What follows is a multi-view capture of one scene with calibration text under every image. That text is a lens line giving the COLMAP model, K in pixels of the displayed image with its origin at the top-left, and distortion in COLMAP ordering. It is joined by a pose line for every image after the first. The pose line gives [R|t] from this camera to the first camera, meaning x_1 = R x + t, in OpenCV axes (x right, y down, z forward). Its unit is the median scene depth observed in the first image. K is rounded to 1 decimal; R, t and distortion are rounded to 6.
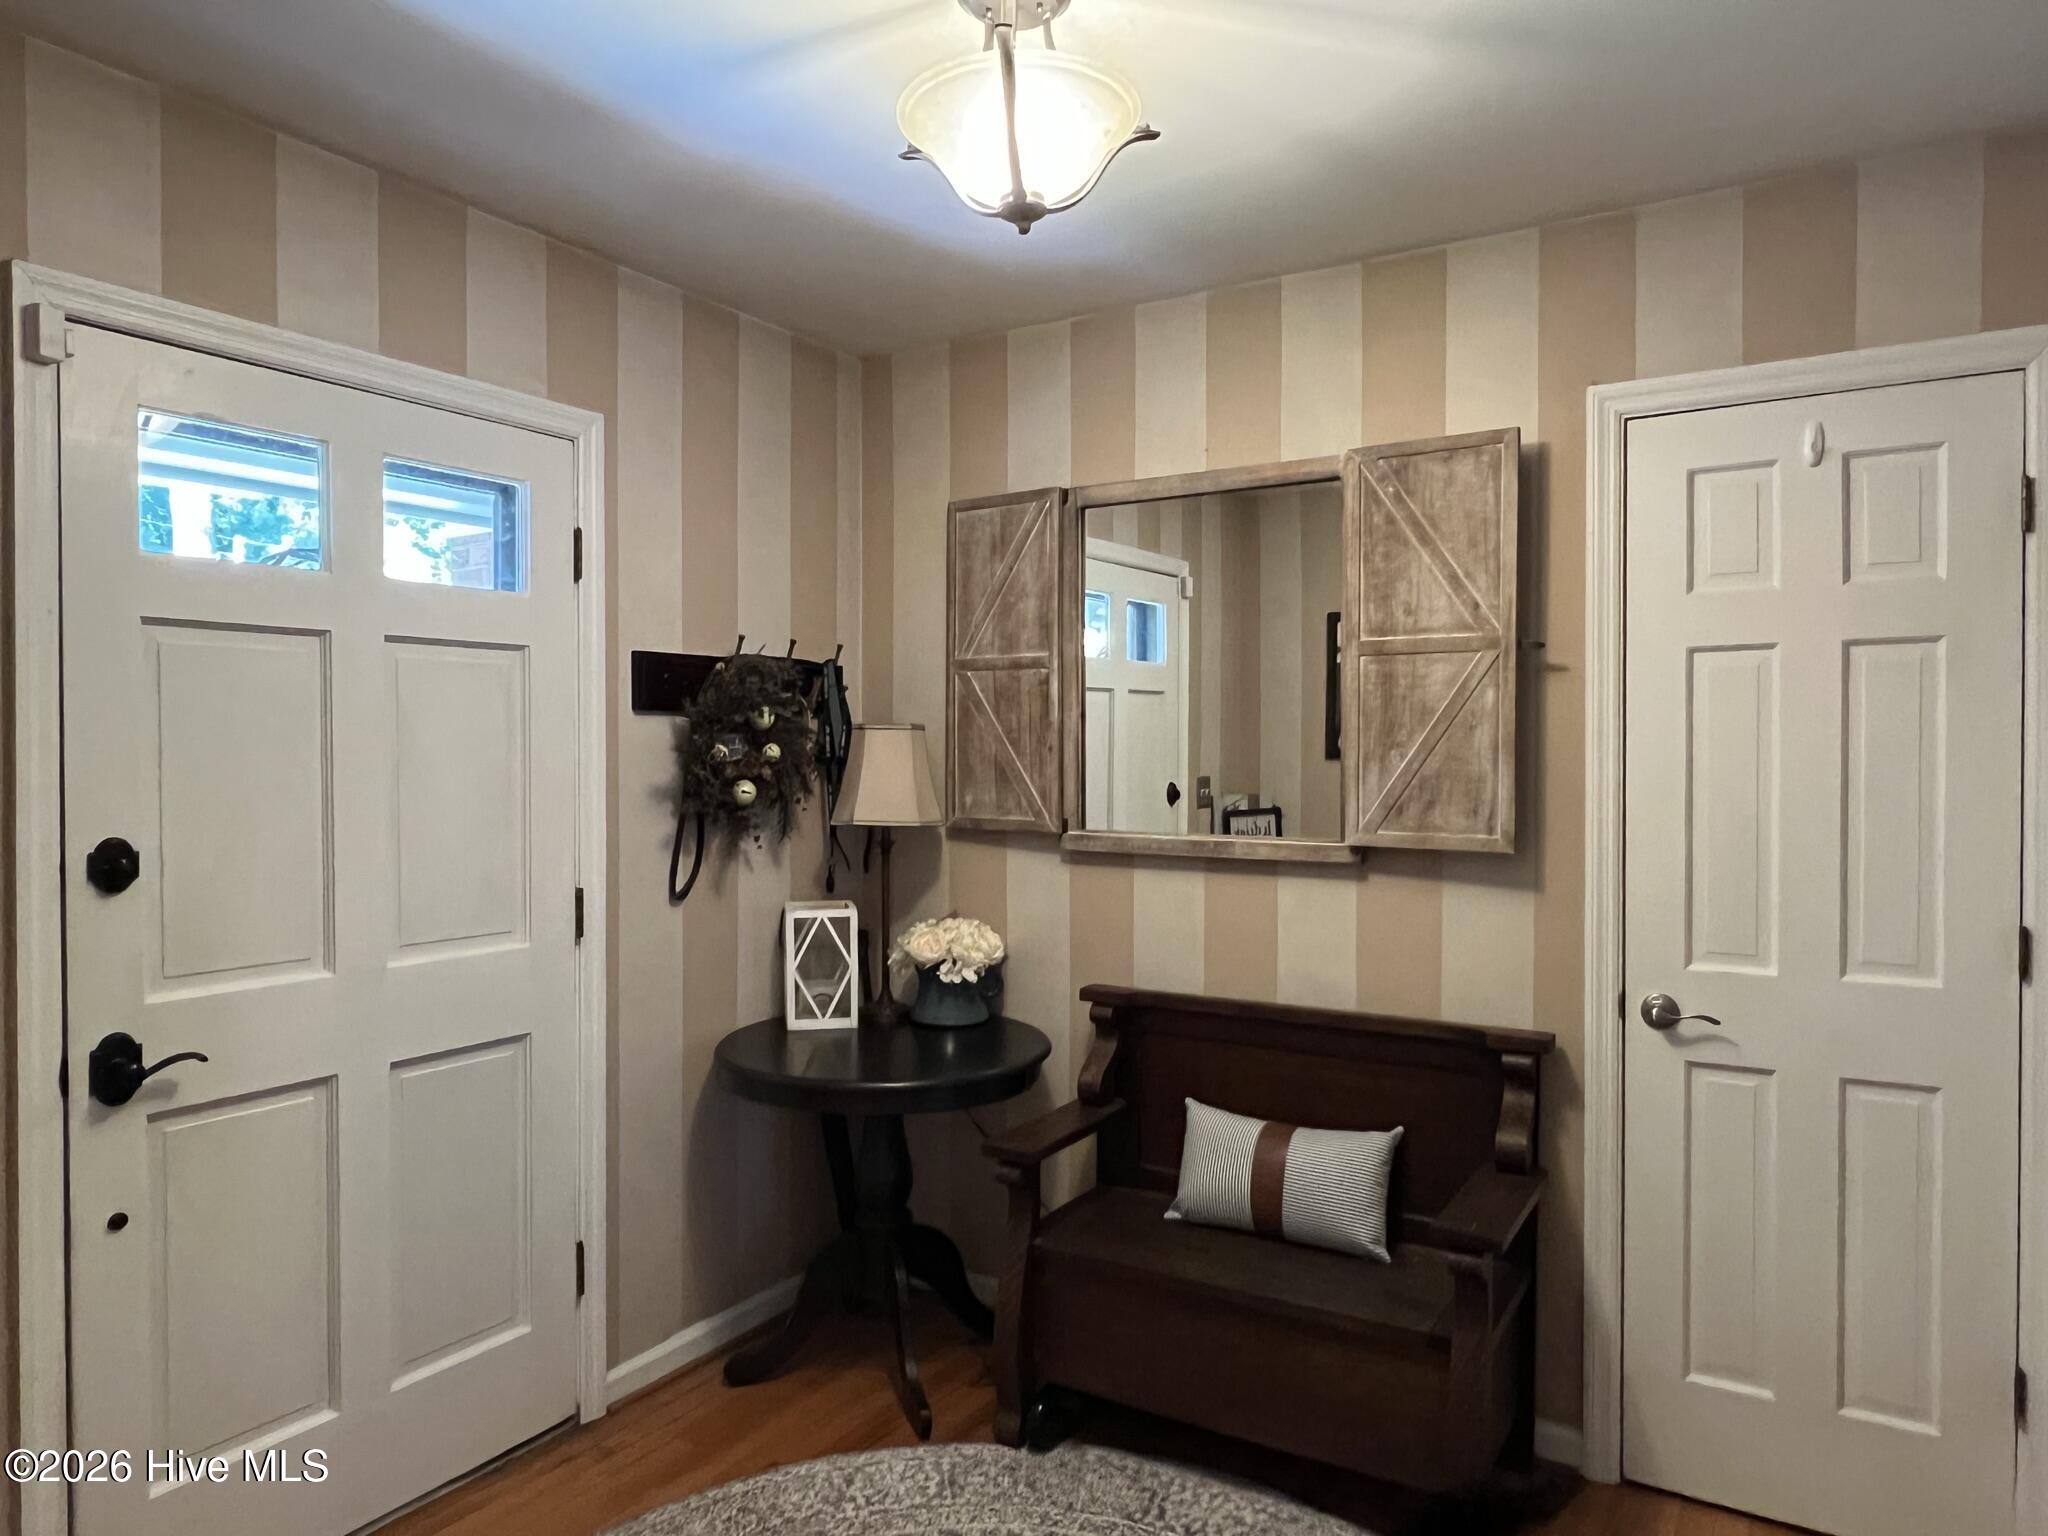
lens RADIAL K [[1308.8, 0, 1018.4], [0, 1308.8, 762.2], [0, 0, 1]] dist [-0.005671, -0.001802]
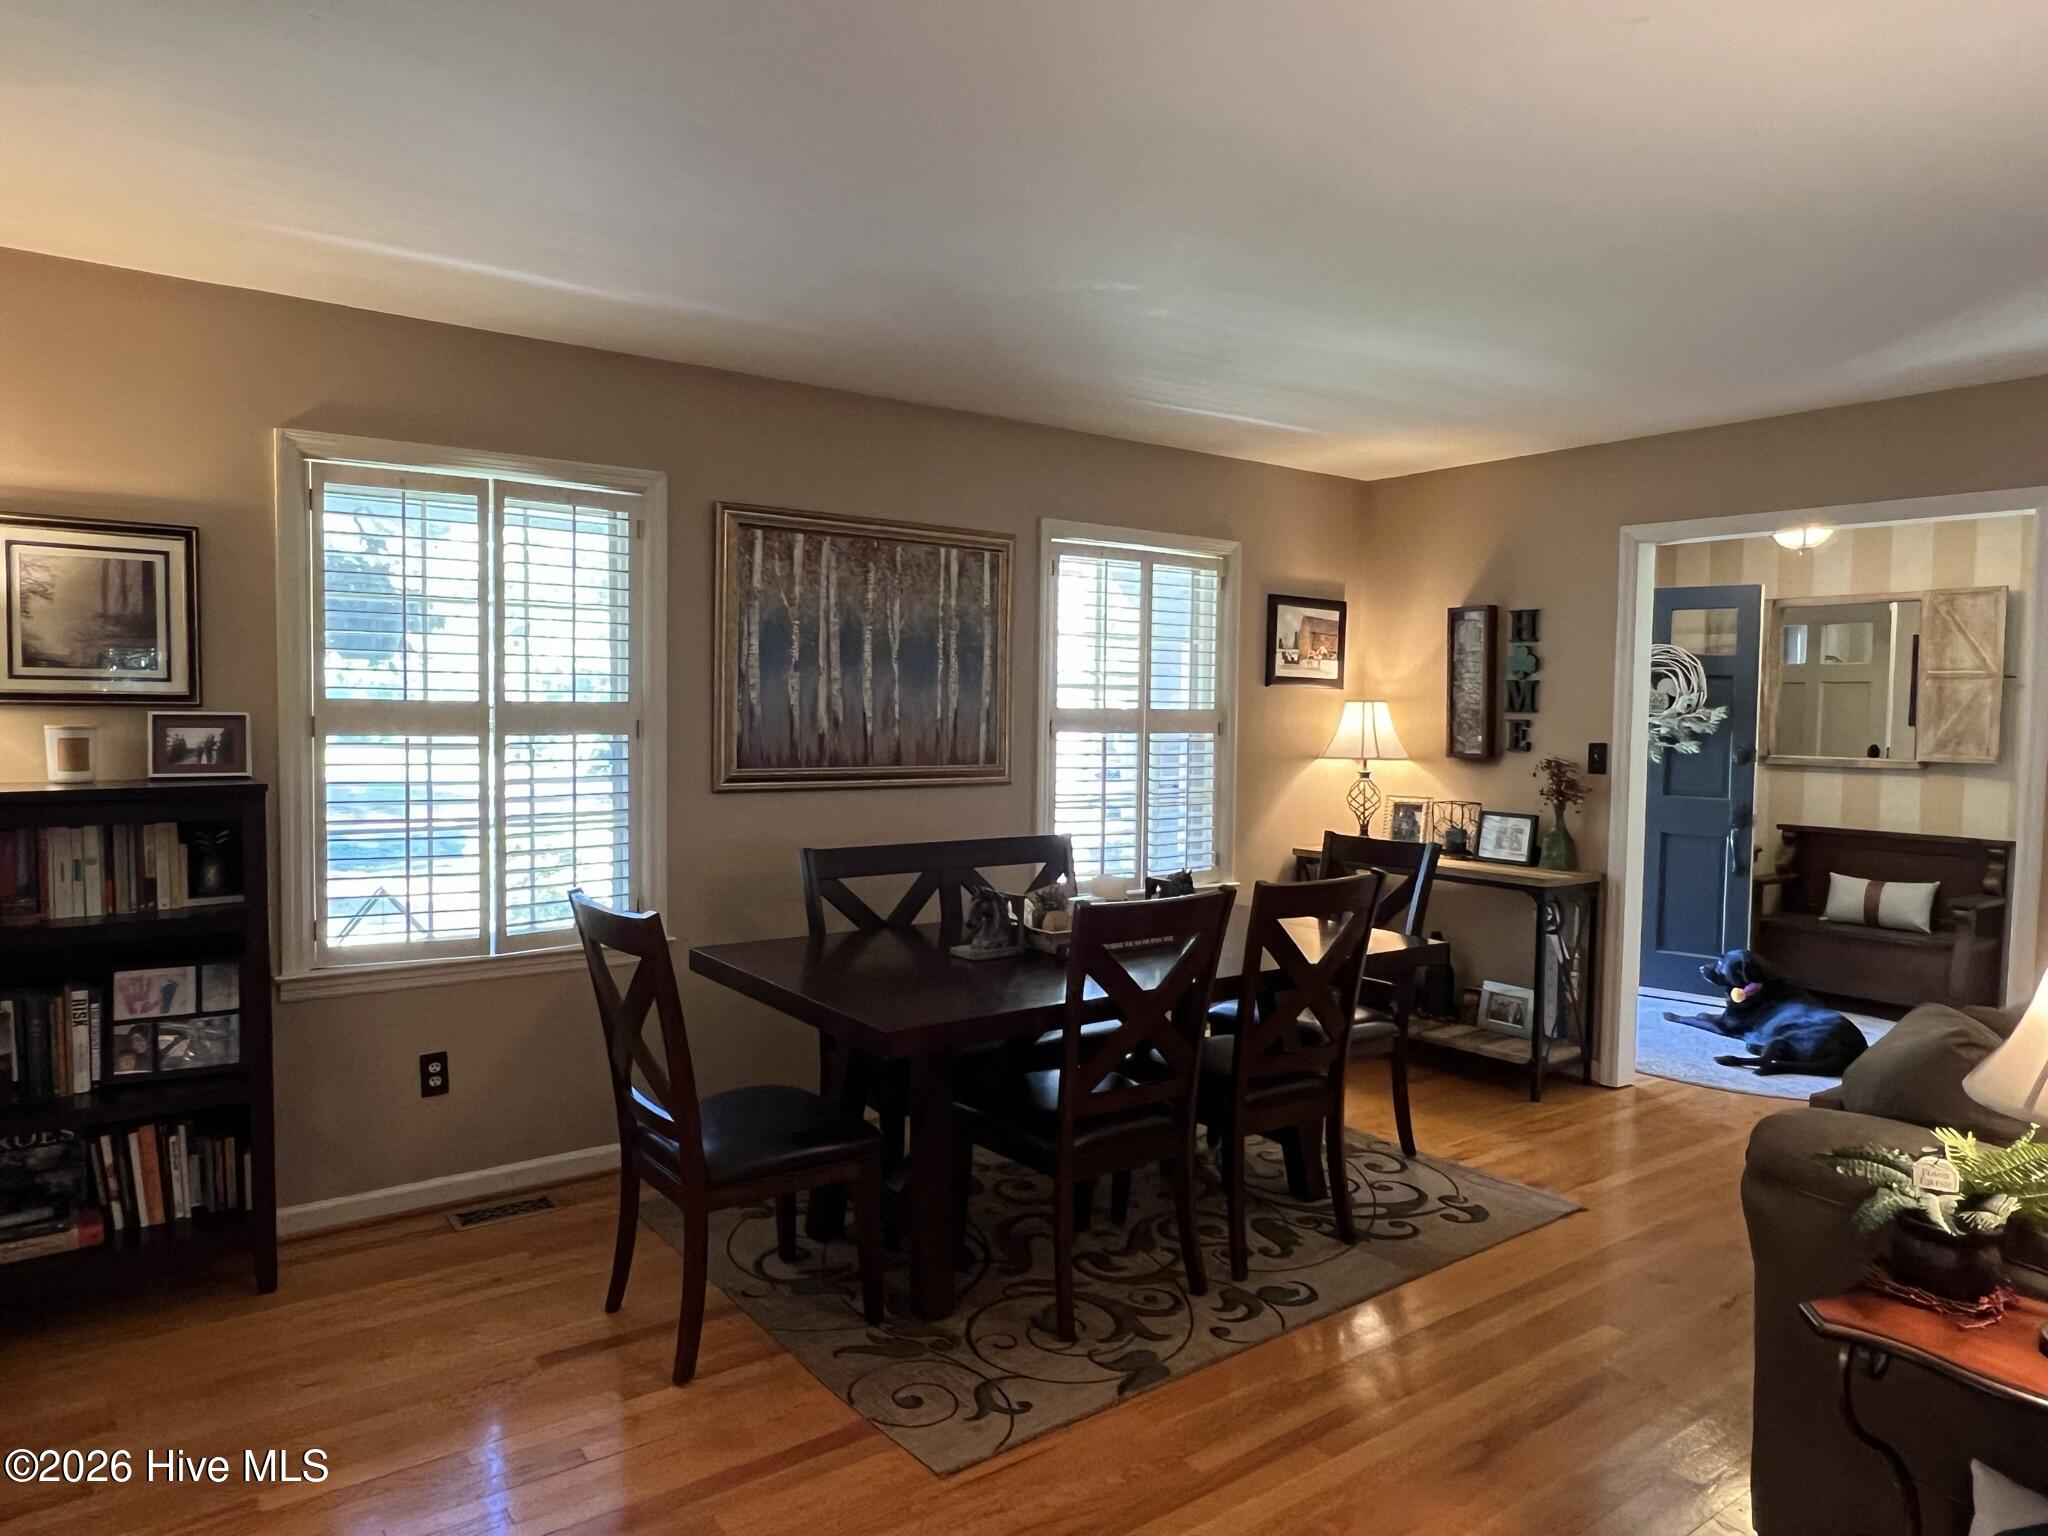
lens RADIAL K [[1308.8, 0, 1030.0], [0, 1308.8, 773.8], [0, 0, 1]] dist [-0.005671, -0.001802]
pose [[0.935459, 0.028207, -0.352307, -0.431046], [-0.014571, 0.999041, 0.041299, 0.014633], [0.353134, -0.033500, 0.934973, -1.830736]]
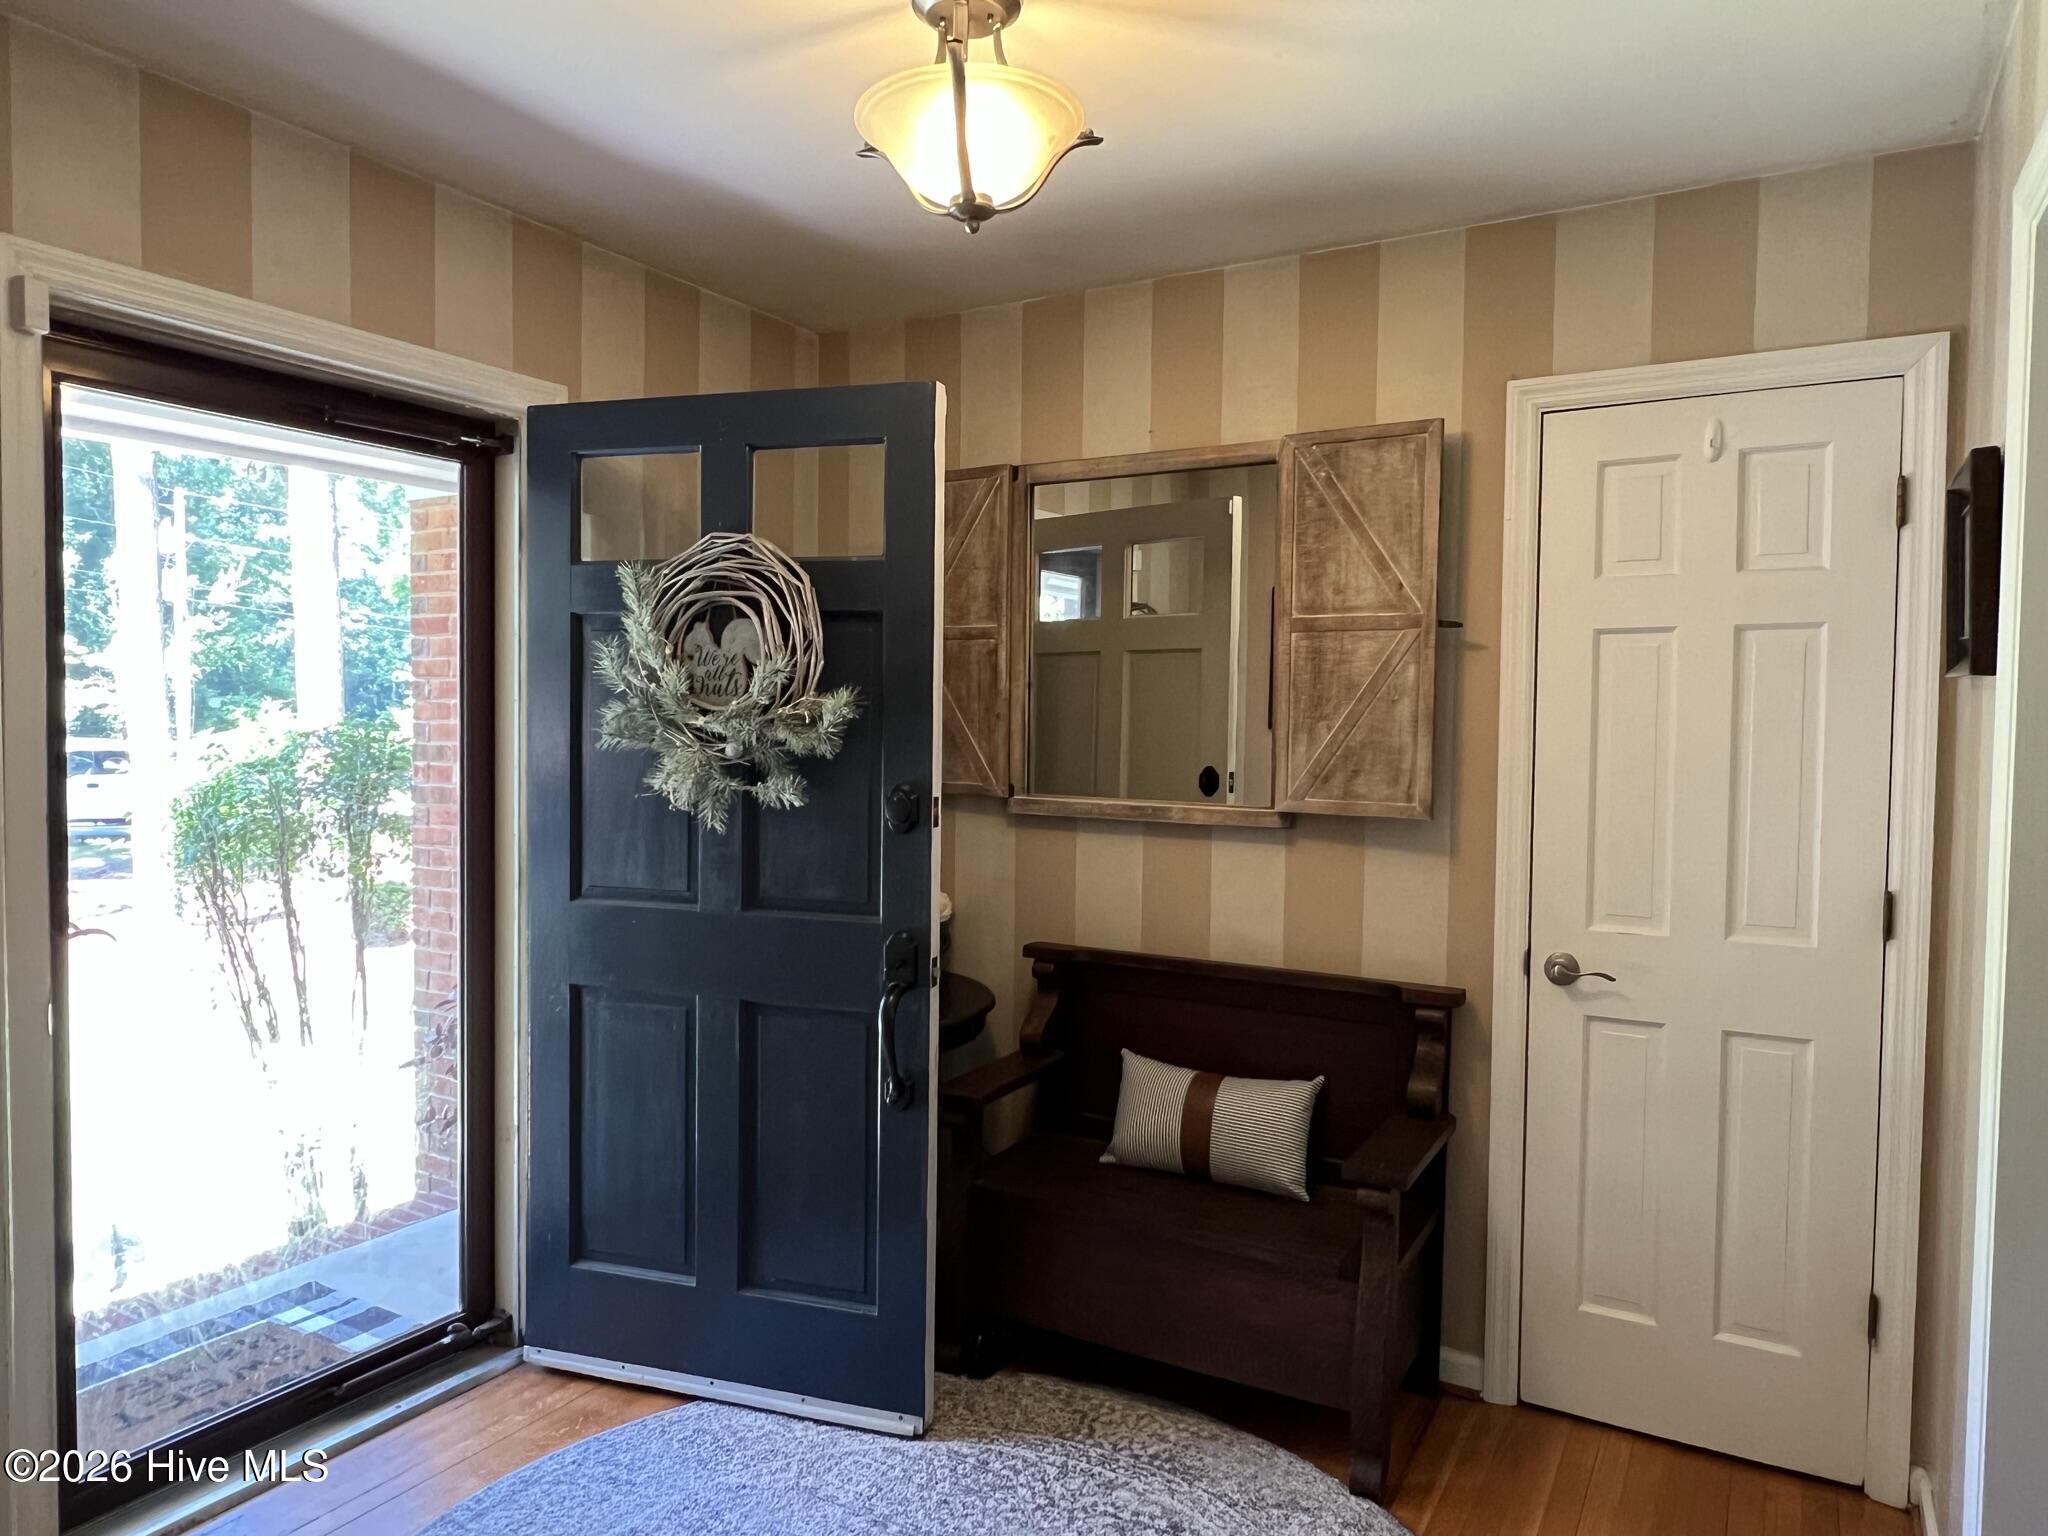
lens RADIAL K [[1308.8, 0, 1015.2], [0, 1308.8, 758.3], [0, 0, 1]] dist [-0.005671, -0.001802]
pose [[0.999438, 0.011225, 0.031596, 0.006767], [-0.011937, 0.999677, 0.022440, -0.000596], [-0.031334, -0.022805, 0.999249, -0.051344]]
